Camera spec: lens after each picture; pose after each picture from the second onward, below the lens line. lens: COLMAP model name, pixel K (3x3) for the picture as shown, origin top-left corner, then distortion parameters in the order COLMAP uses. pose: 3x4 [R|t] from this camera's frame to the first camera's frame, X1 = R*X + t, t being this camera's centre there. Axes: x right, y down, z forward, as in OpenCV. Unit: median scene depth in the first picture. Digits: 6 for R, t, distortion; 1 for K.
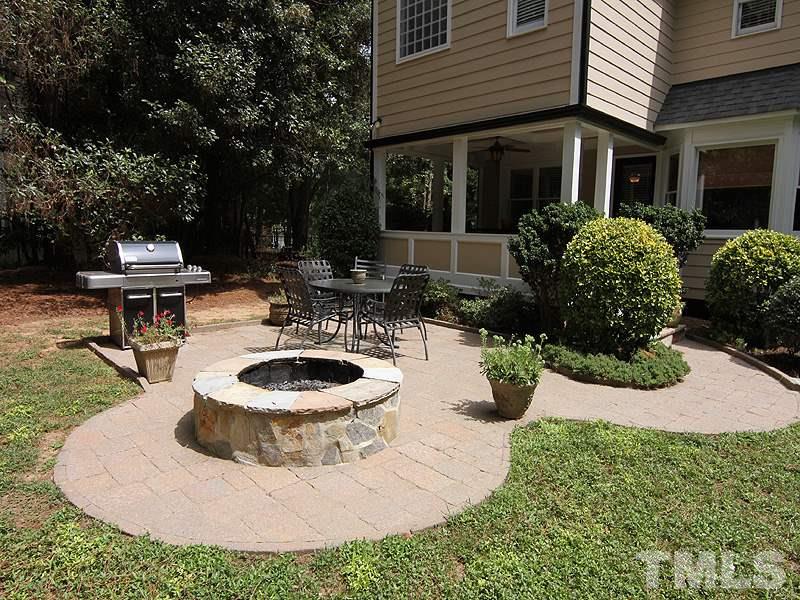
lens RADIAL K [[516.5, 0, 400.0], [0, 516.5, 297.4], [0, 0, 1]] dist [-0.015065, 0.008351]
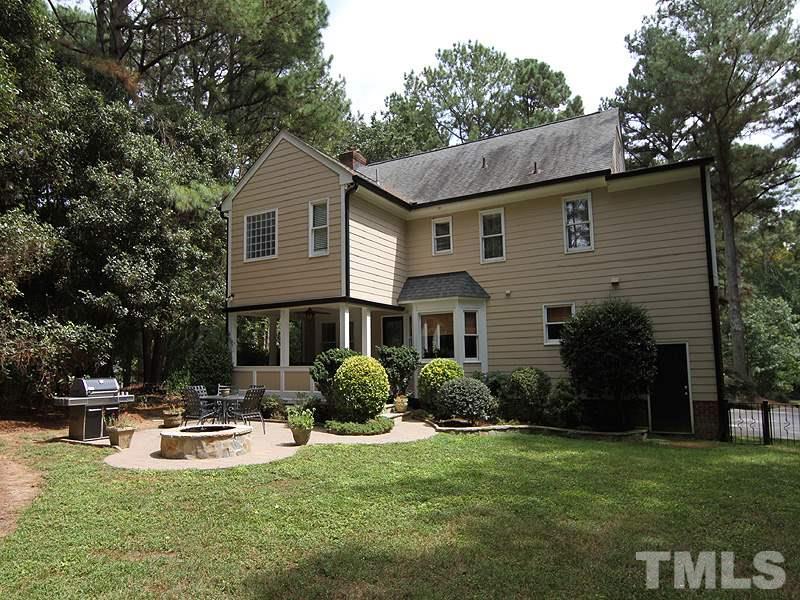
lens RADIAL K [[516.5, 0, 401.9], [0, 516.5, 301.9], [0, 0, 1]] dist [-0.015065, 0.008351]
pose [[0.954242, -0.003386, 0.299017, -0.023257], [0.075683, 0.970115, -0.230539, 0.094026], [-0.289300, 0.242620, 0.925981, -0.766975]]
